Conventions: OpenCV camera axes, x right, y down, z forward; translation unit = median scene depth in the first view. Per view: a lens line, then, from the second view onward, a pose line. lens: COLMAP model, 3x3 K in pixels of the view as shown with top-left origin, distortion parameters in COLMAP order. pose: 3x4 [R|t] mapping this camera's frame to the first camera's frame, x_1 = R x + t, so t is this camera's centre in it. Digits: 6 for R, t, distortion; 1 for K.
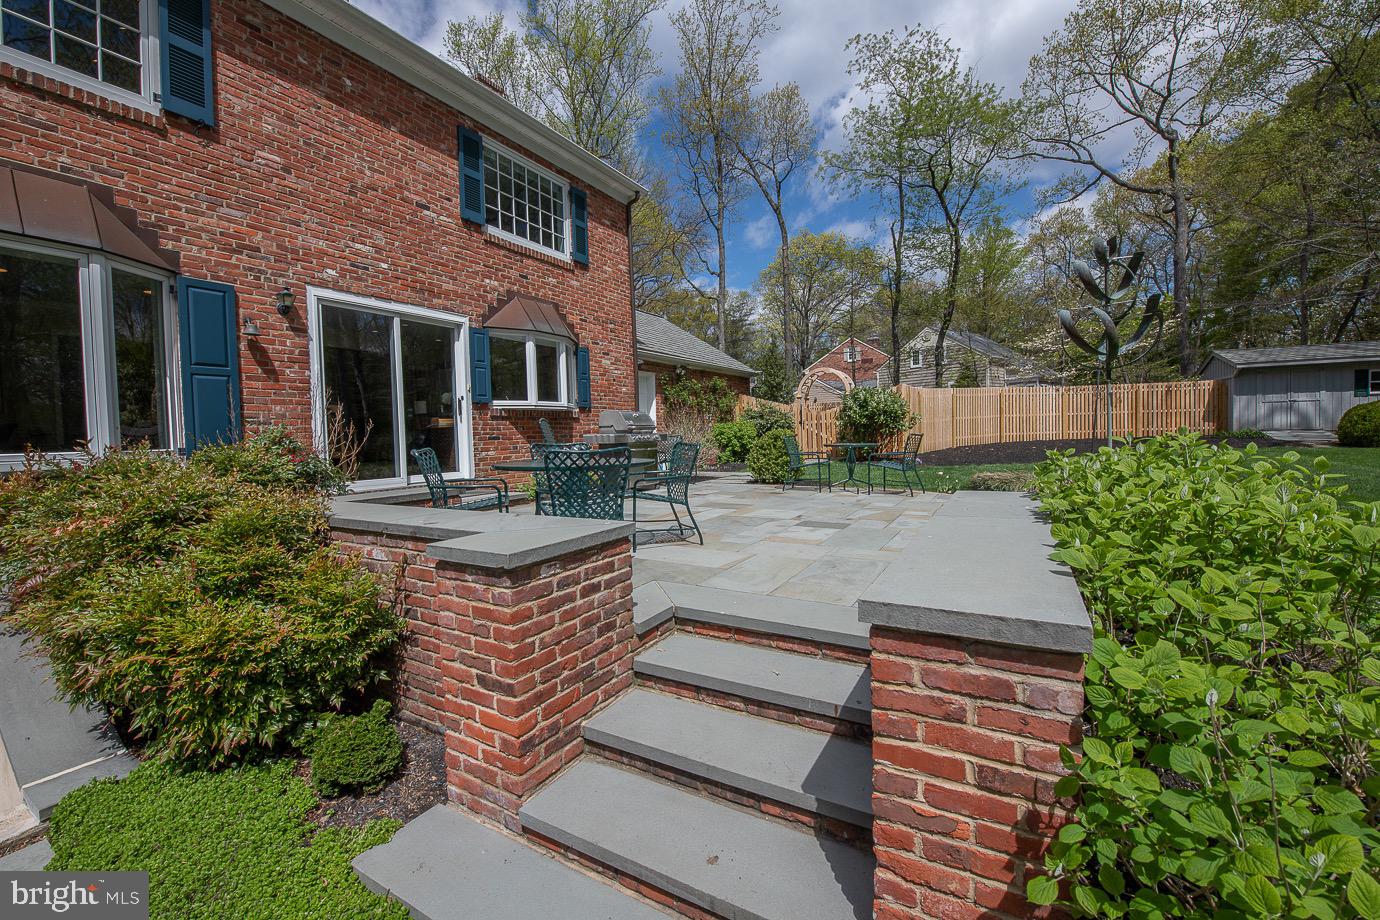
lens RADIAL K [[559.7, 0, 703.0], [0, 559.7, 456.0], [0, 0, 1]] dist [-0.020688, -0.000415]
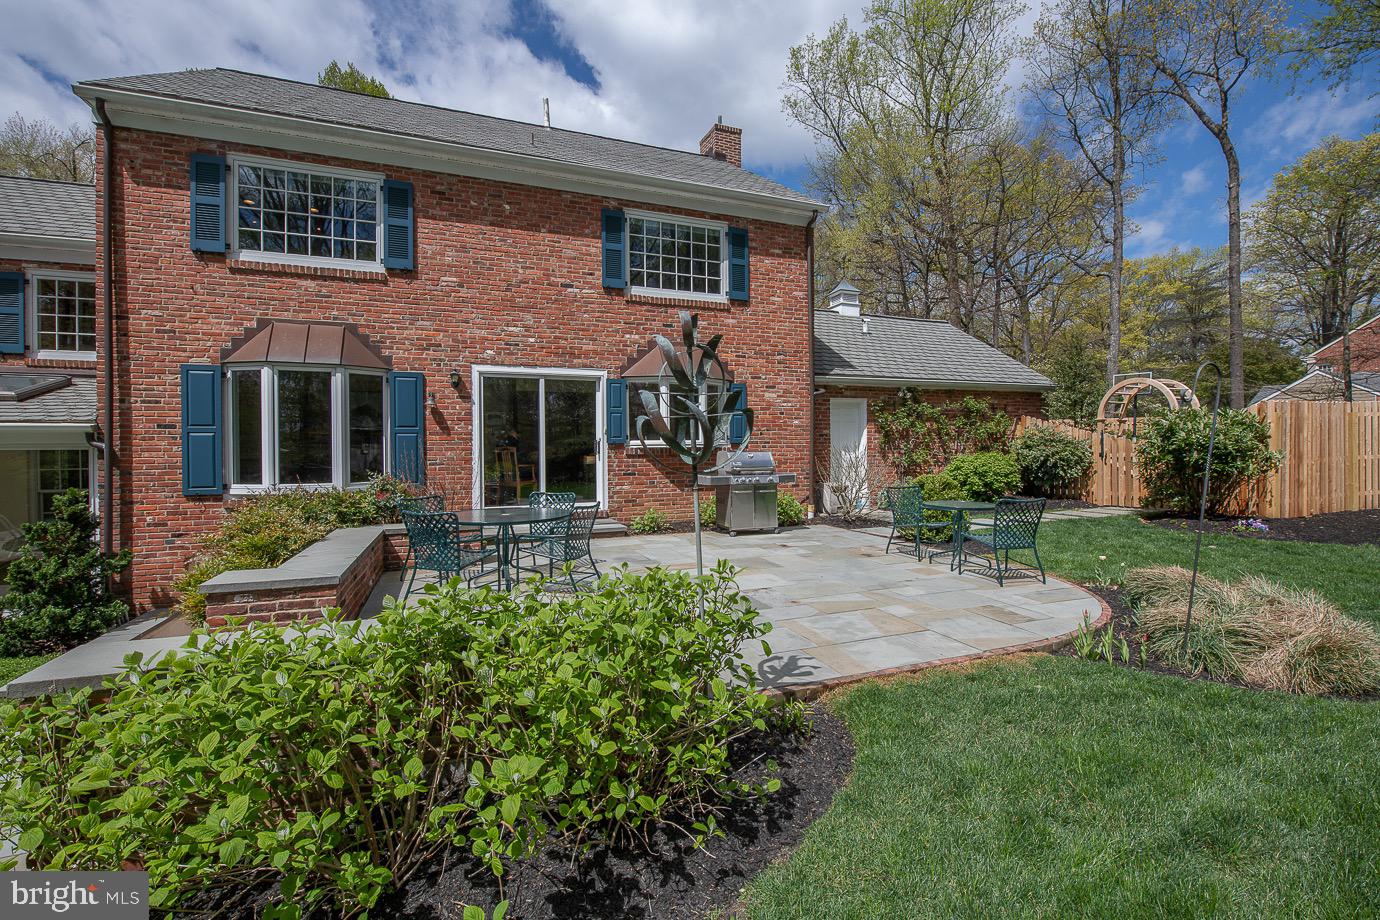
lens RADIAL K [[608.7, 0, 694.6], [0, 608.7, 454.1], [0, 0, 1]] dist [-0.013835, 0.001510]
pose [[0.776632, 0.026100, -0.629414, 0.544948], [-0.038653, 0.999233, -0.006258, -0.075708], [0.628768, 0.029189, 0.777045, 0.134245]]
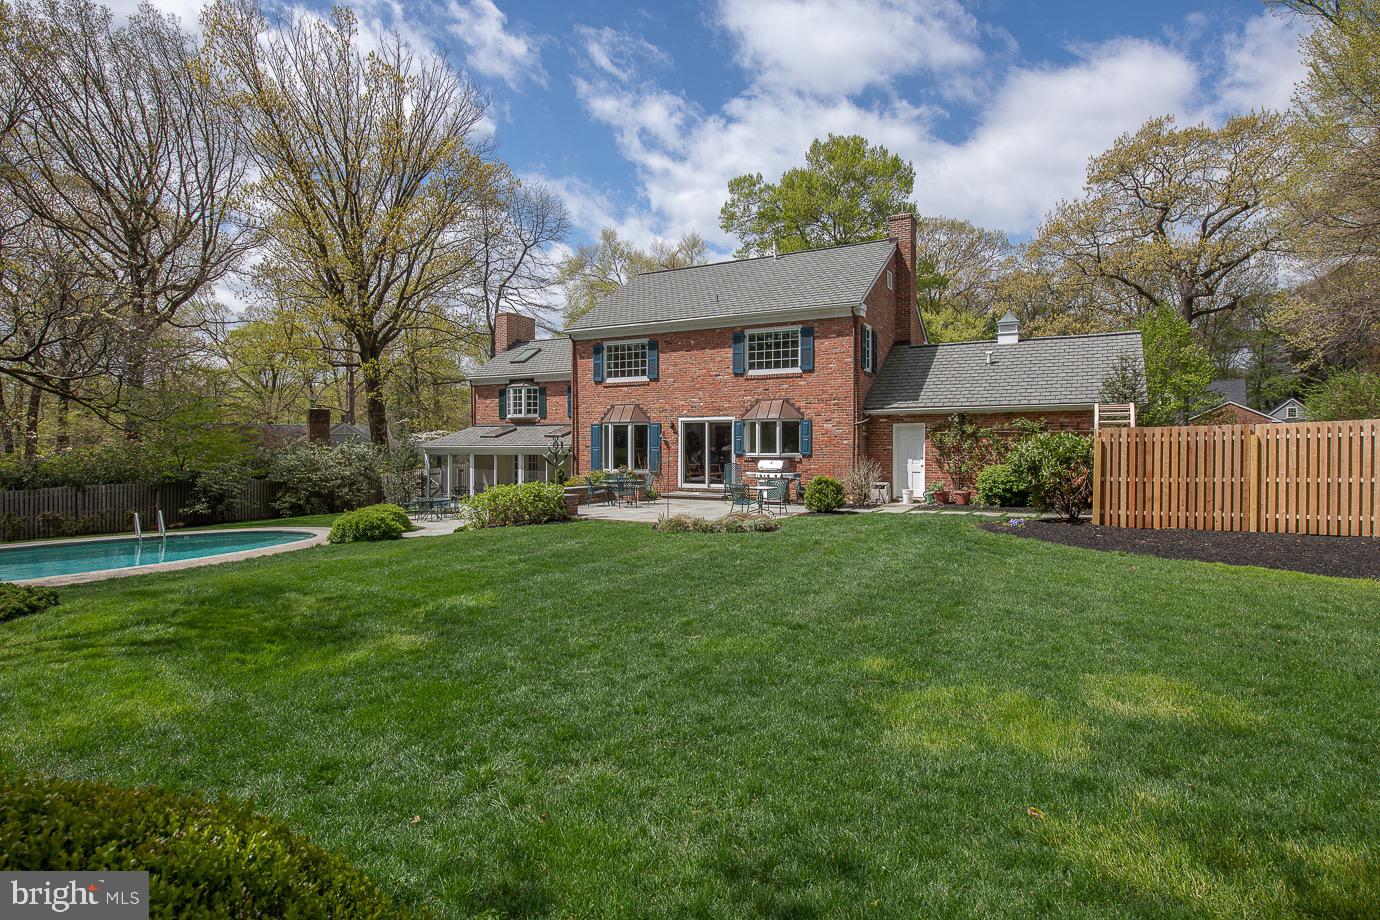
lens RADIAL K [[753.0, 0, 693.4], [0, 753.0, 458.1], [0, 0, 1]] dist [0.001431, 0.000009]
pose [[-0.008286, 0.041897, -0.999088, 2.709218], [-0.039822, 0.998315, 0.042195, -0.210020], [0.999172, 0.040135, -0.006604, 0.885261]]
